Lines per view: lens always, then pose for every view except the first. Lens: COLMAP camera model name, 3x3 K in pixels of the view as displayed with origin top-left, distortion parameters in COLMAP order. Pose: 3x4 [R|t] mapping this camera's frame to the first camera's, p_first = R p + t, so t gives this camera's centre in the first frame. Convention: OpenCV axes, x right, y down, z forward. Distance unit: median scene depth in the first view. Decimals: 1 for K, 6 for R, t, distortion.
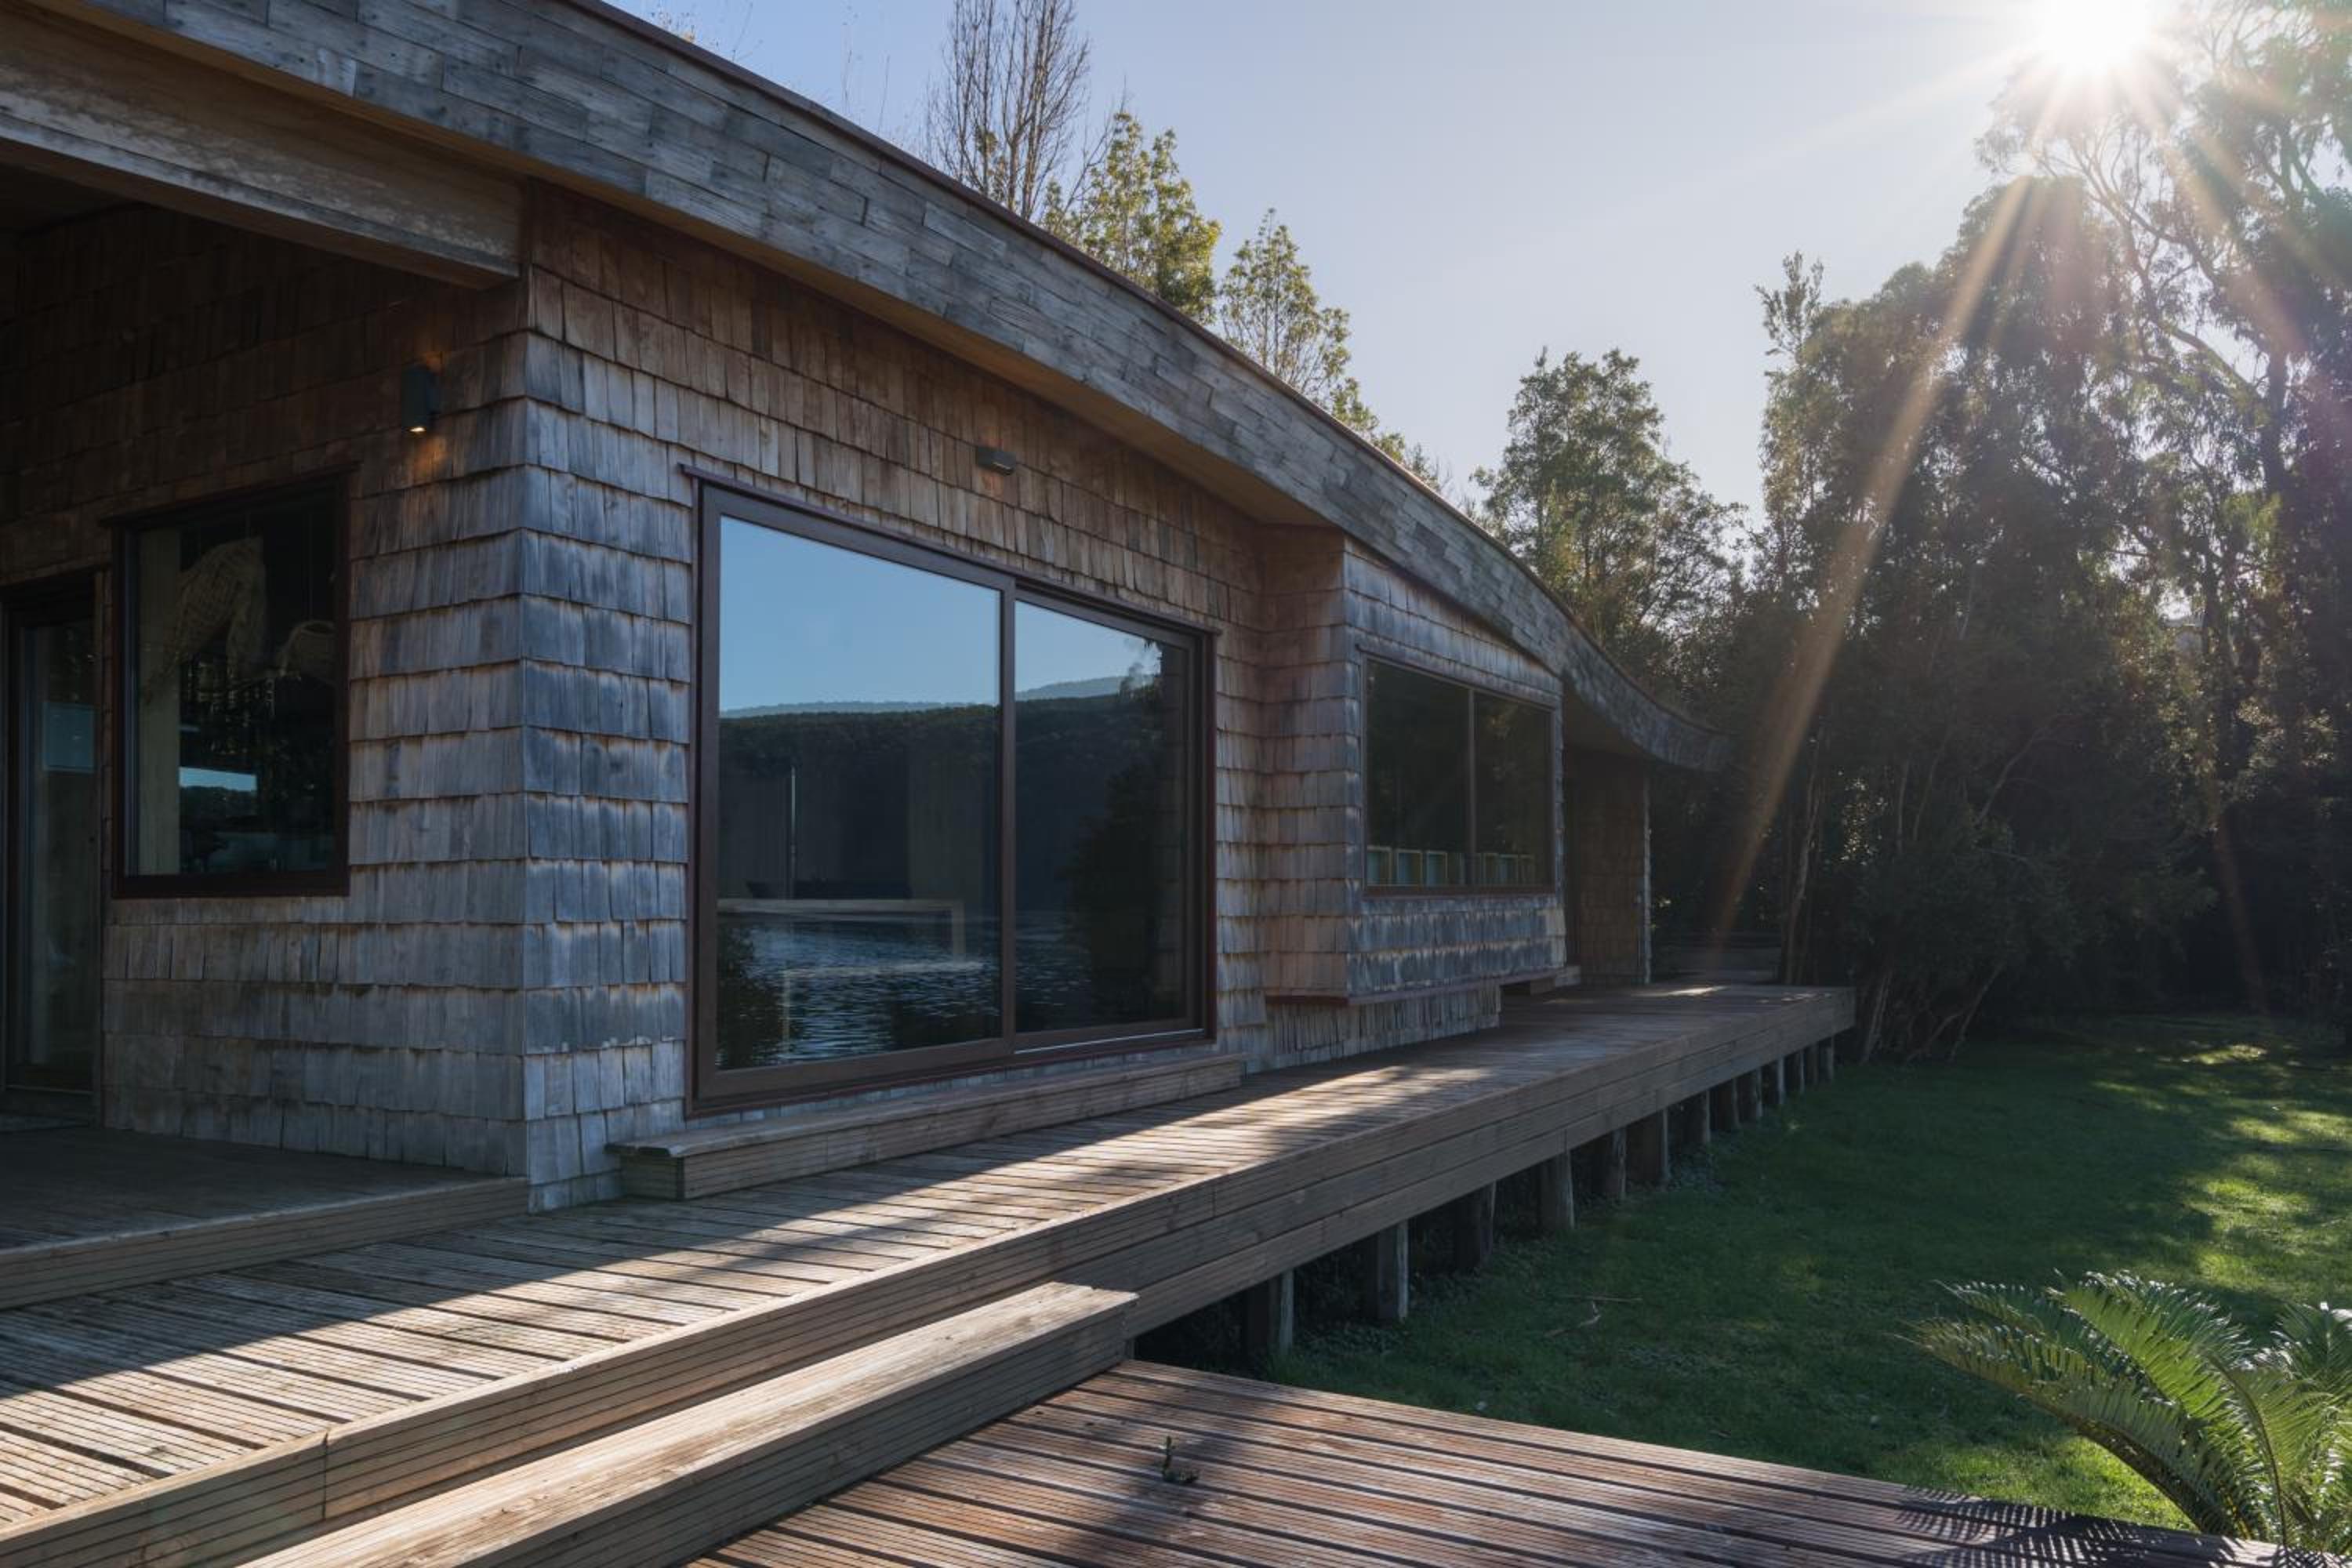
lens RADIAL K [[1581.6, 0, 1248.8], [0, 1581.6, 836.0], [0, 0, 1]] dist [0.004839, -0.001501]
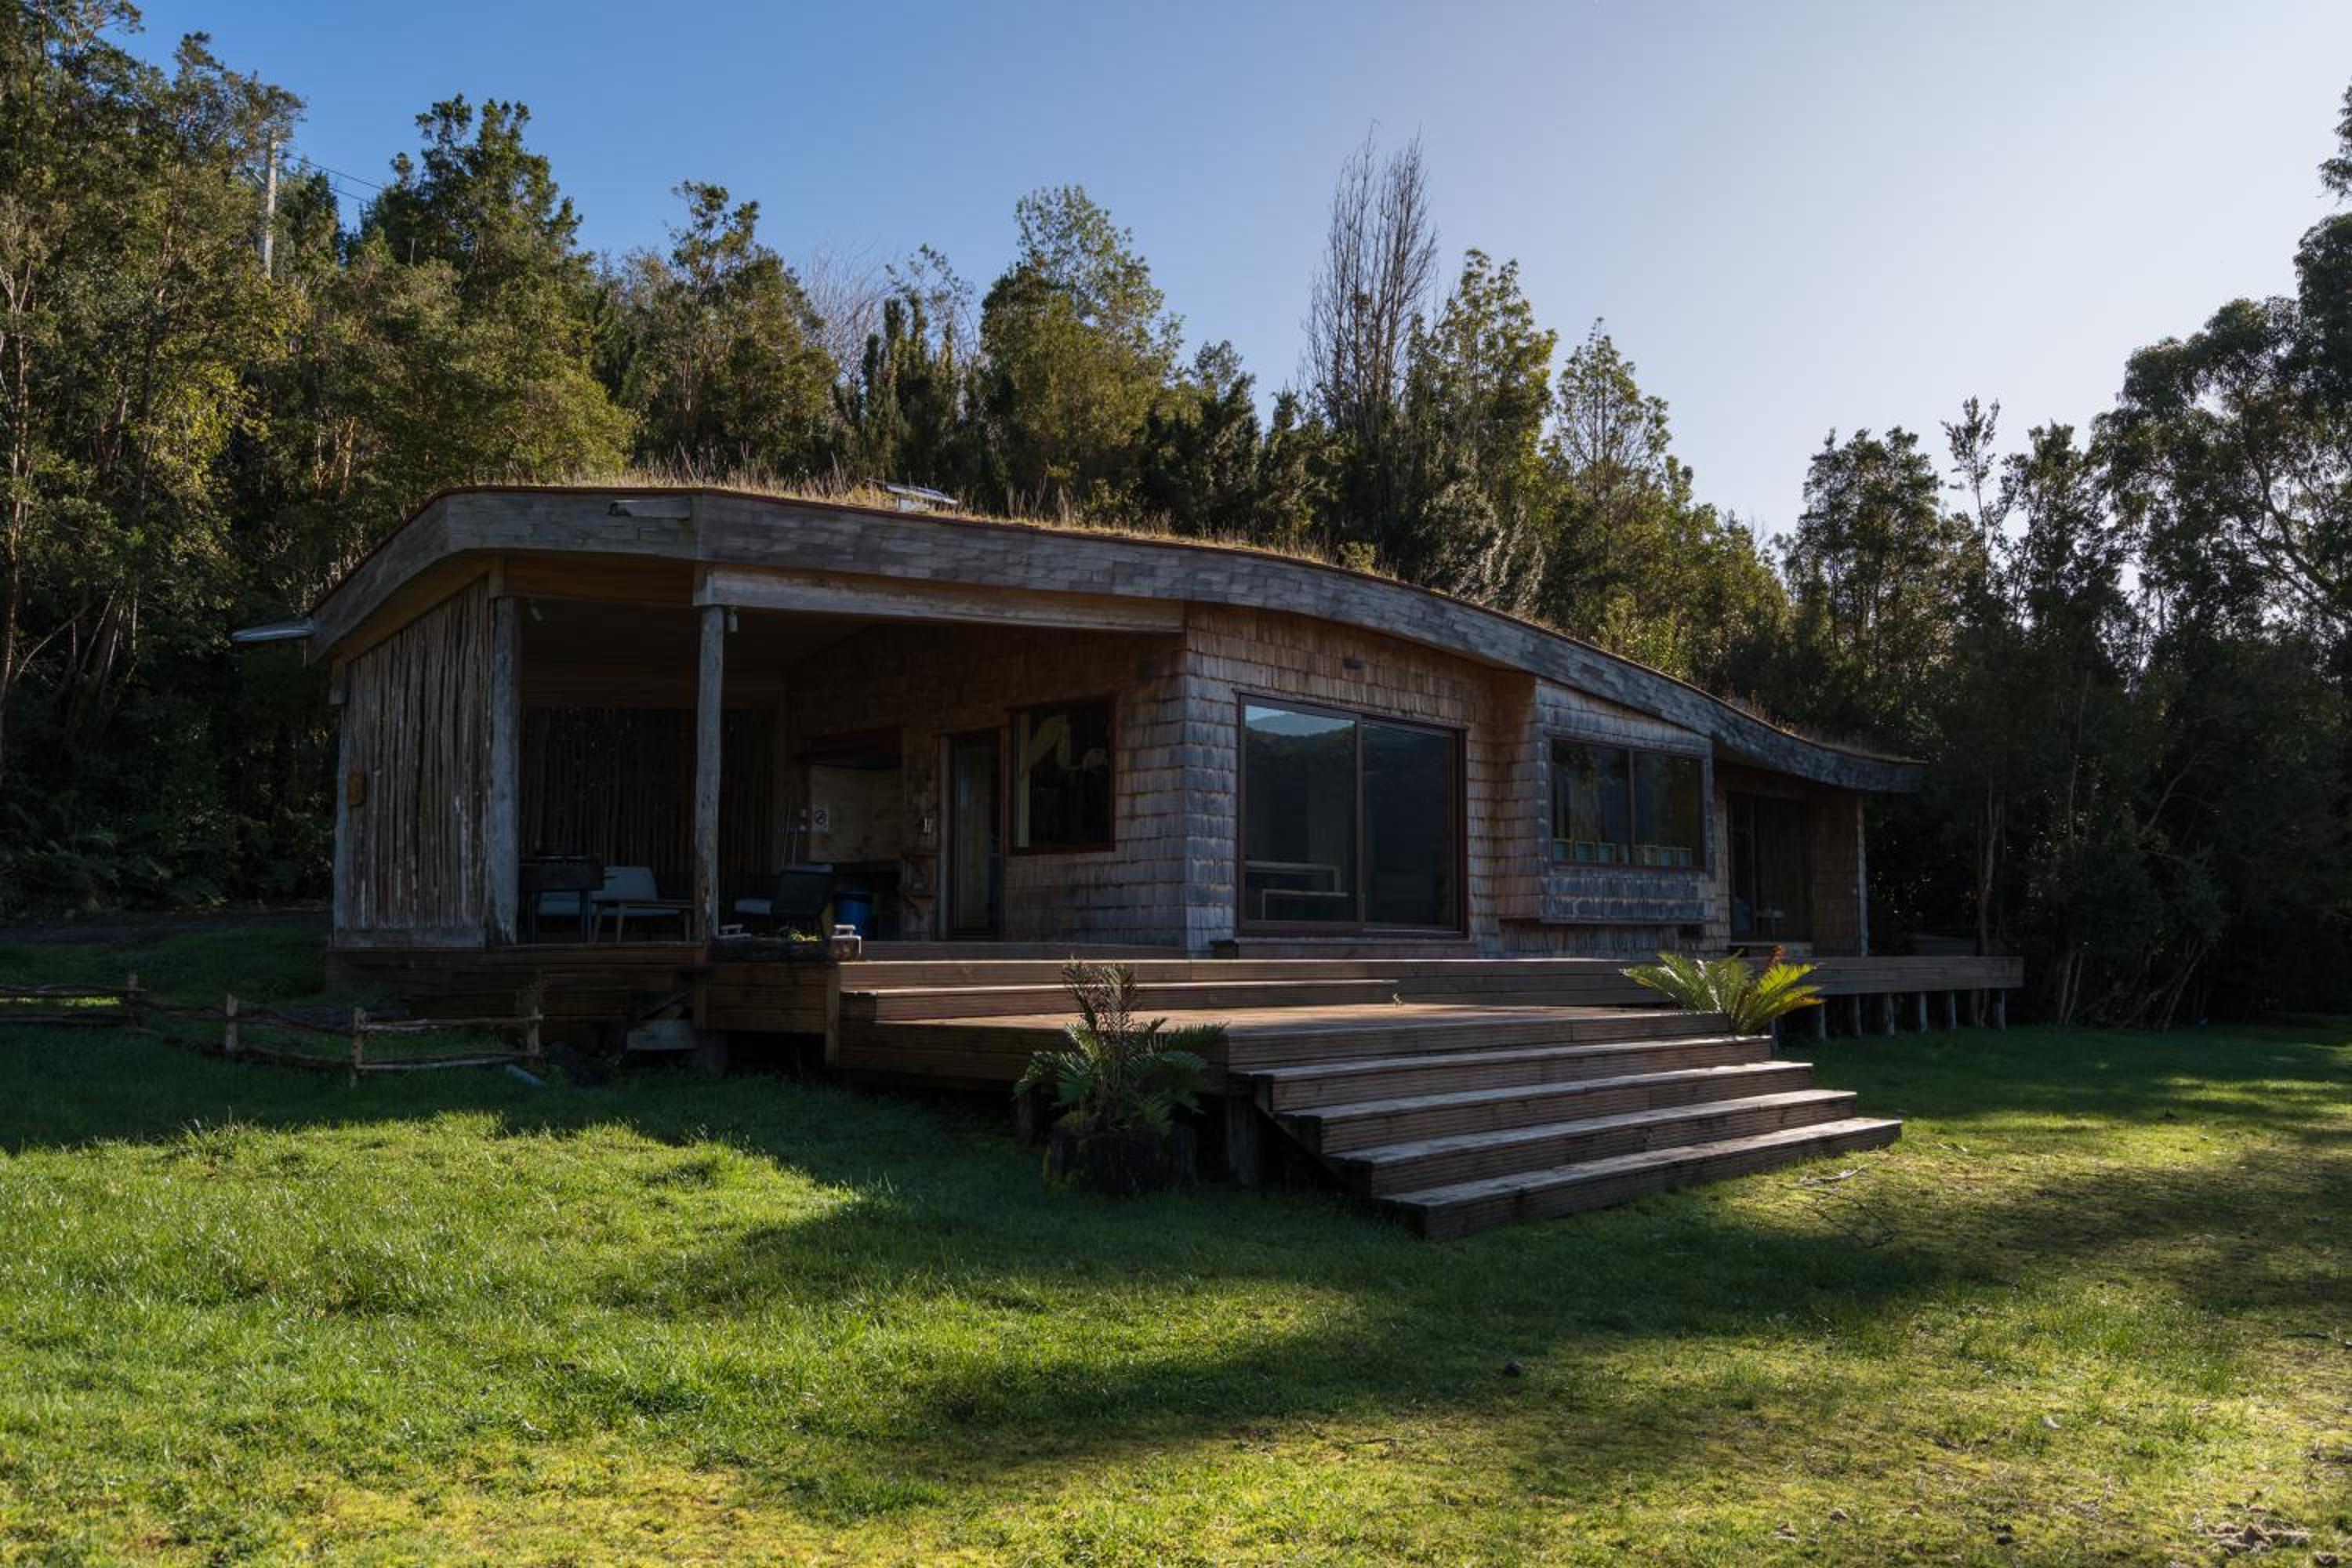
lens RADIAL K [[1581.6, 0, 1248.8], [0, 1581.6, 836.0], [0, 0, 1]] dist [0.004839, -0.001501]
pose [[0.971367, -0.007135, -0.237478, 0.123948], [0.003478, 0.999869, -0.015813, 0.023067], [0.237559, 0.014534, 0.971264, -0.657874]]
